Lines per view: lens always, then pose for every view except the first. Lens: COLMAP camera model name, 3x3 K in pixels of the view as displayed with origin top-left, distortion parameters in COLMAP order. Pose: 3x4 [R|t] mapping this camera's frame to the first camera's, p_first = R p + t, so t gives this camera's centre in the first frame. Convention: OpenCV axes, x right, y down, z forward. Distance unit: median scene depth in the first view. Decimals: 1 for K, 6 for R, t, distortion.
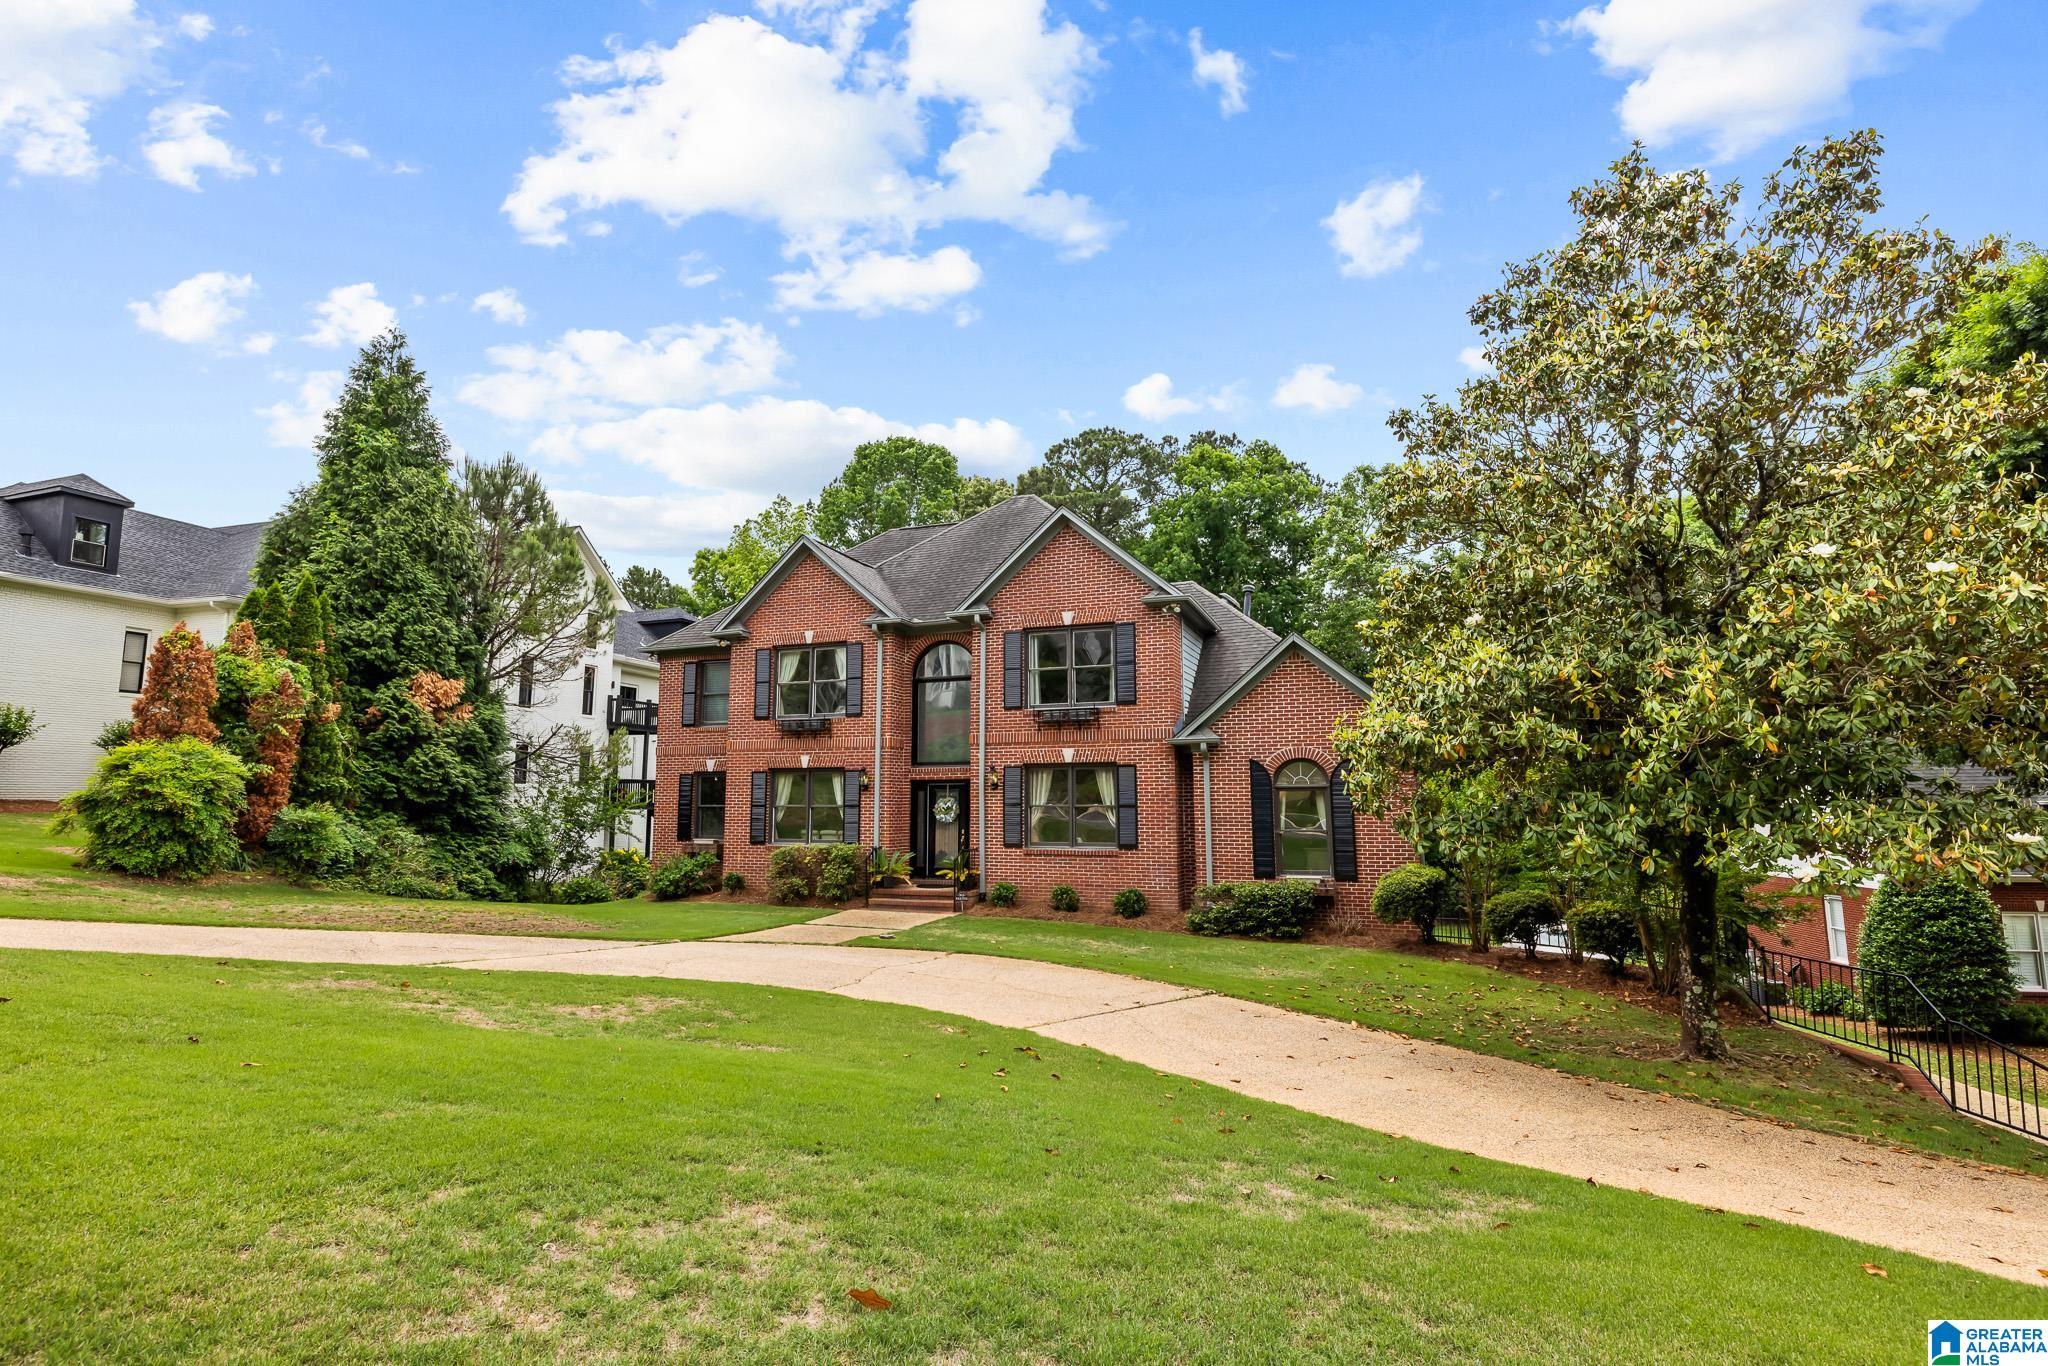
lens RADIAL K [[978.5, 0, 1066.3], [0, 978.5, 696.0], [0, 0, 1]] dist [0.005115, 0.002720]
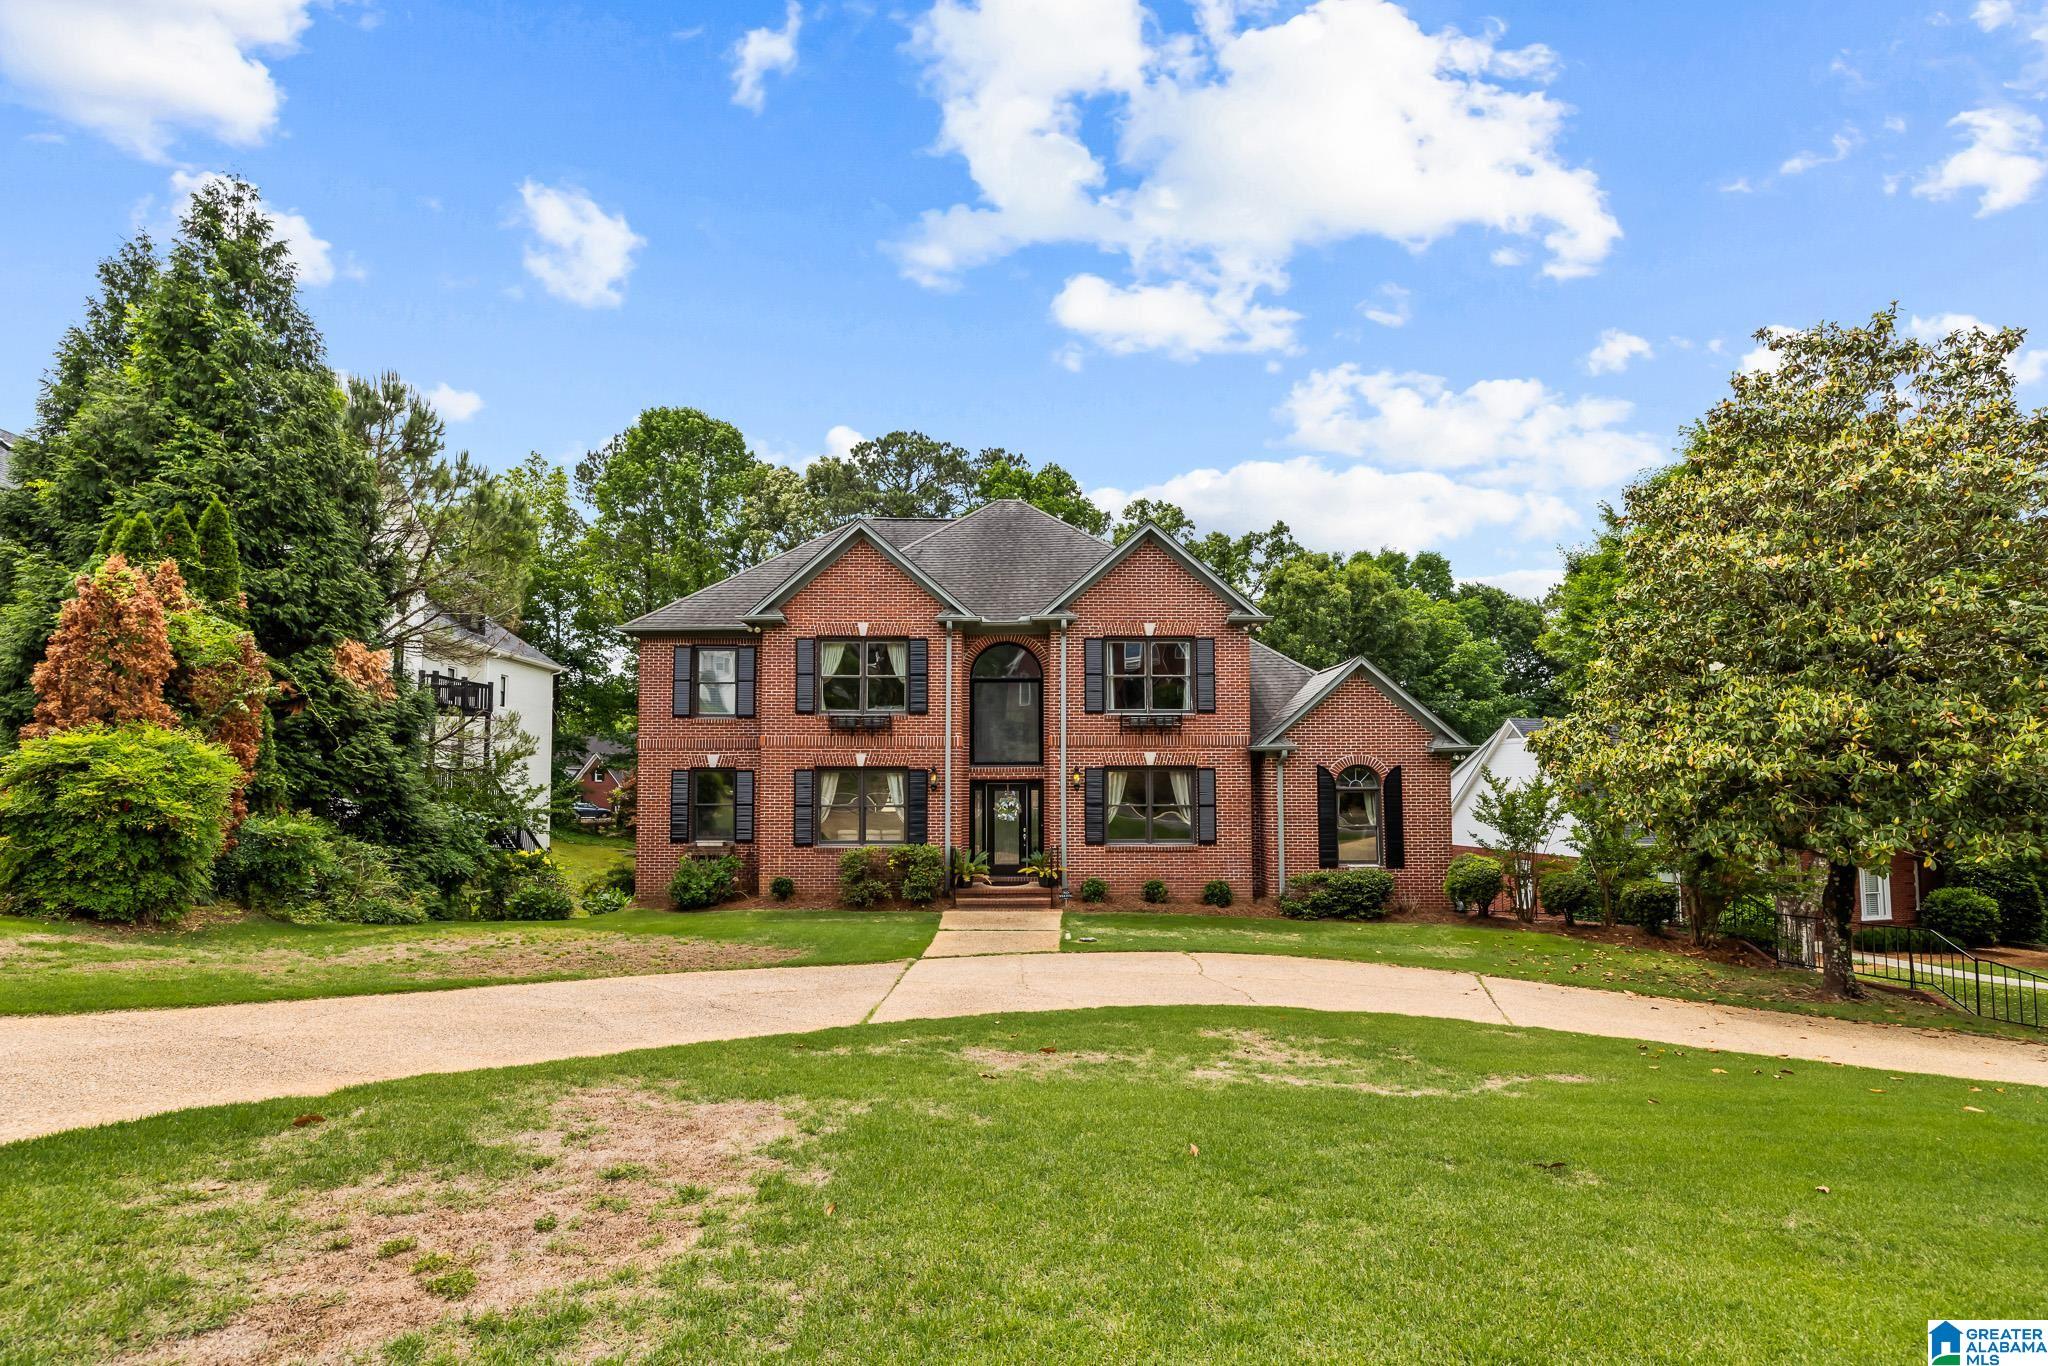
lens RADIAL K [[877.1, 0, 1075.8], [0, 877.1, 749.2], [0, 0, 1]] dist [0.002020, 0.000837]
pose [[0.929489, 0.015875, 0.368508, -0.409740], [-0.041615, 0.997208, 0.062007, -0.005338], [-0.366495, -0.072970, 0.927554, 0.136478]]
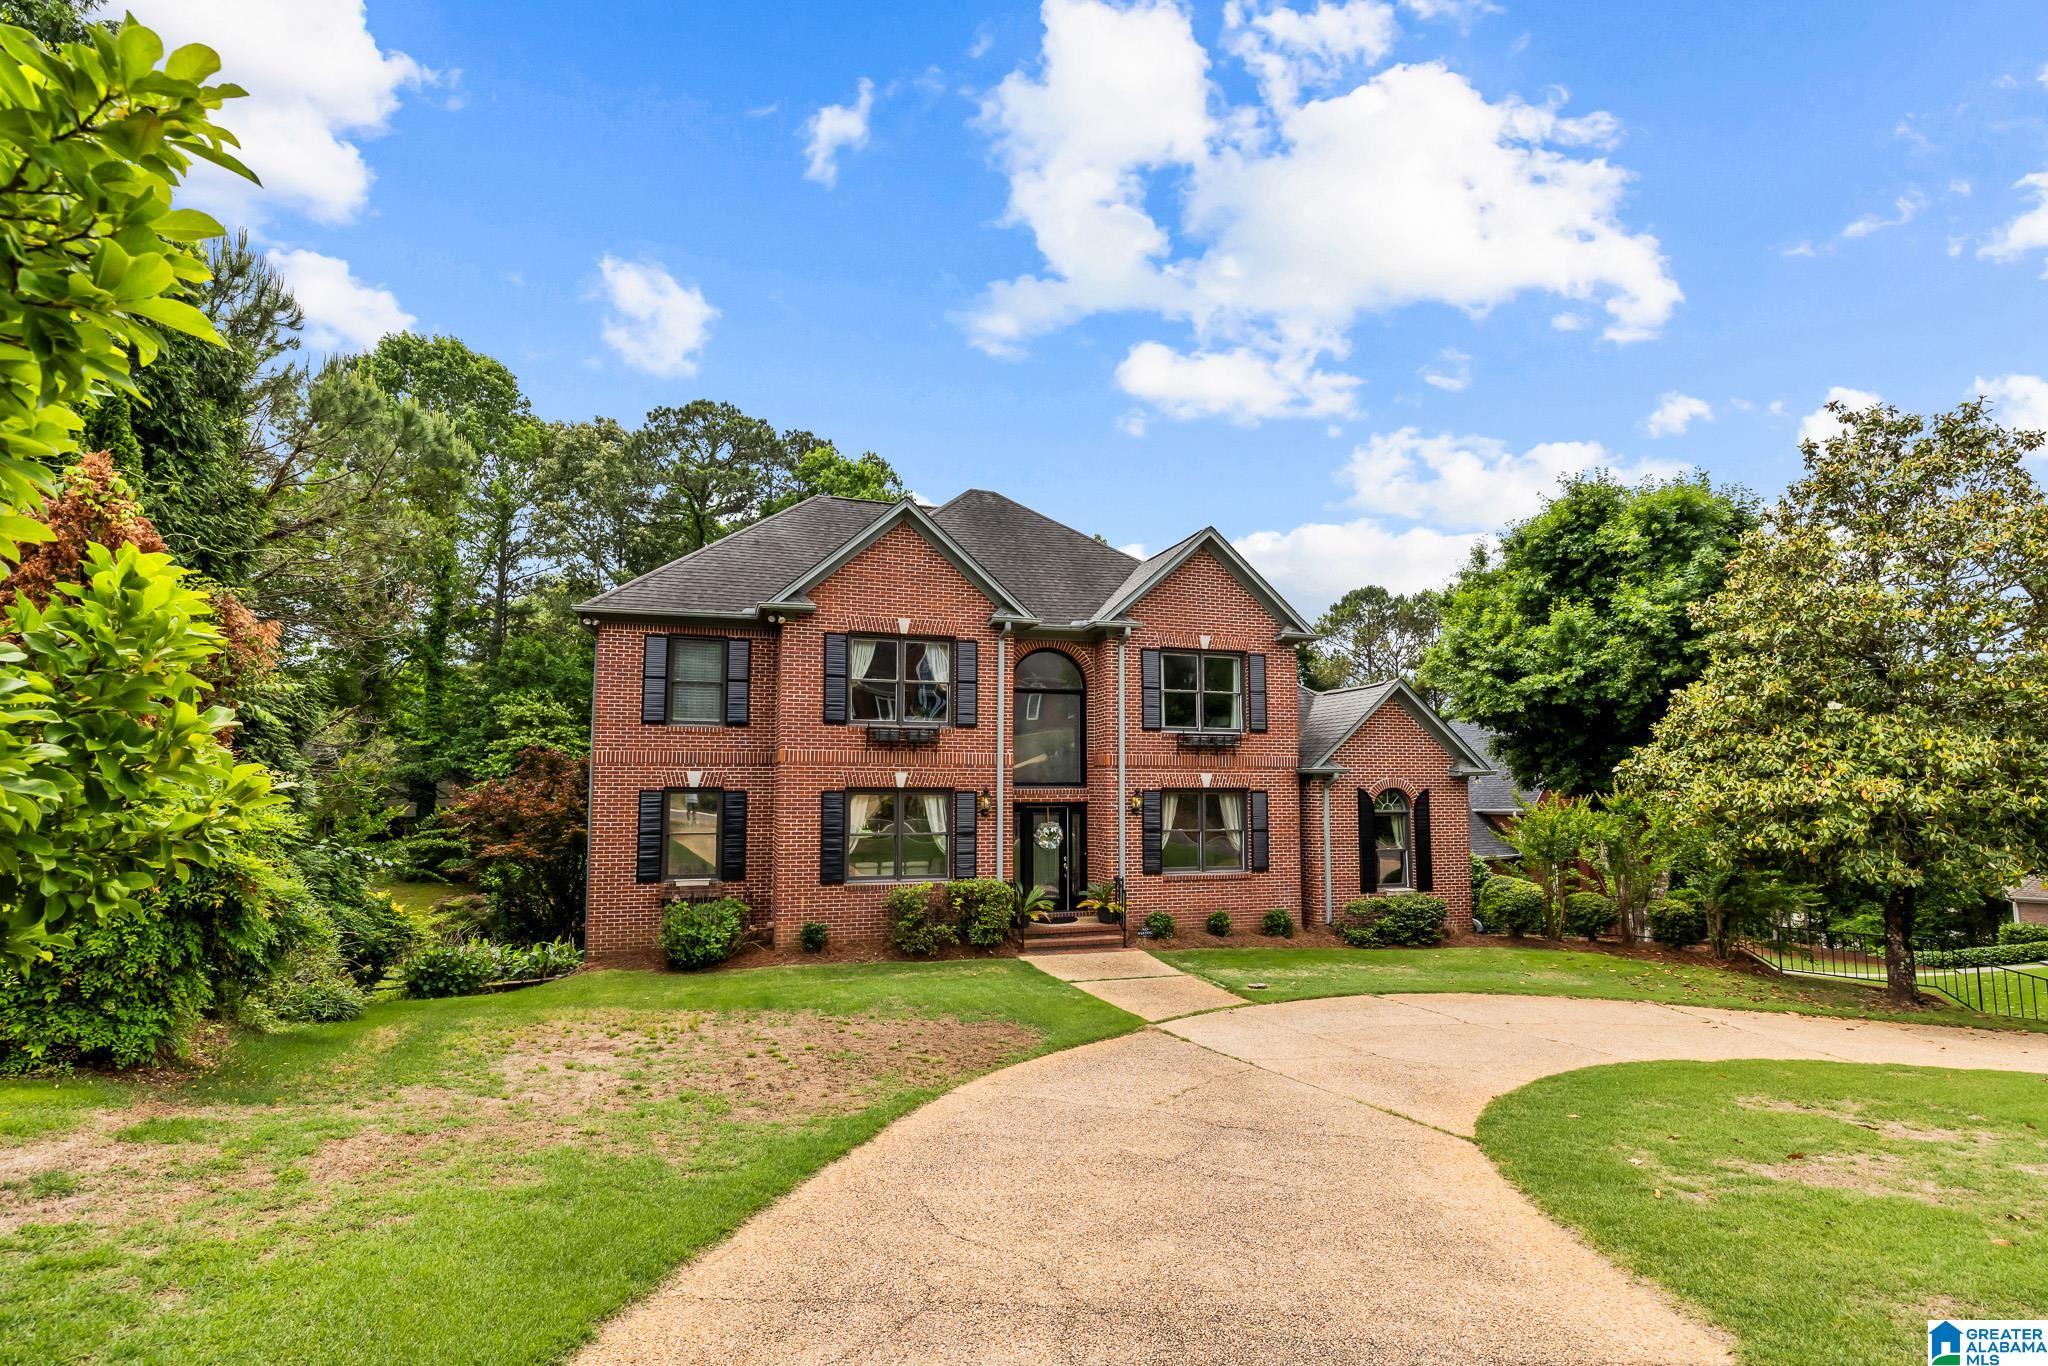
lens RADIAL K [[896.6, 0, 1033.1], [0, 896.6, 733.5], [0, 0, 1]] dist [0.001184, -0.000167]
pose [[0.793803, 0.044091, 0.606575, -0.666741], [-0.070902, 0.997277, 0.020296, 0.006680], [-0.604028, -0.059118, 0.794767, 0.368046]]
